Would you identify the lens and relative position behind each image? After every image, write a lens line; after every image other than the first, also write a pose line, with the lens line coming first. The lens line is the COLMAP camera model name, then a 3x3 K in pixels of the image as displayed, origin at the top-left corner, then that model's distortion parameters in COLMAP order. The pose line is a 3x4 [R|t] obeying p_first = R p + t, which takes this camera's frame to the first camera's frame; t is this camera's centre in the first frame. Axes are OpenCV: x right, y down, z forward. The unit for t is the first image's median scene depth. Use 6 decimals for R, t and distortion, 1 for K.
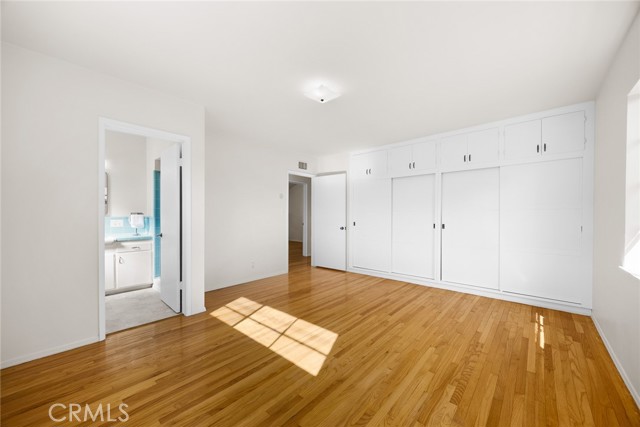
lens RADIAL K [[249.6, 0, 317.2], [0, 249.6, 211.5], [0, 0, 1]] dist [-0.004787, -0.000125]
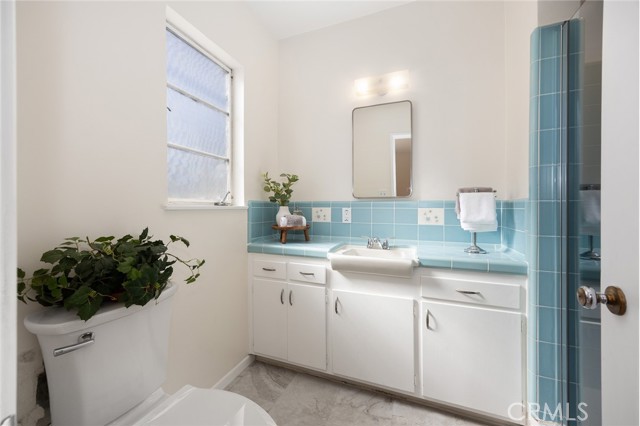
lens RADIAL K [[249.6, 0, 317.3], [0, 249.6, 208.1], [0, 0, 1]] dist [-0.004787, -0.000125]
pose [[0.314117, -0.004829, -0.949372, -0.549400], [0.014399, 0.999896, -0.000322, 0.035849], [0.949275, -0.013569, 0.314154, 0.805896]]
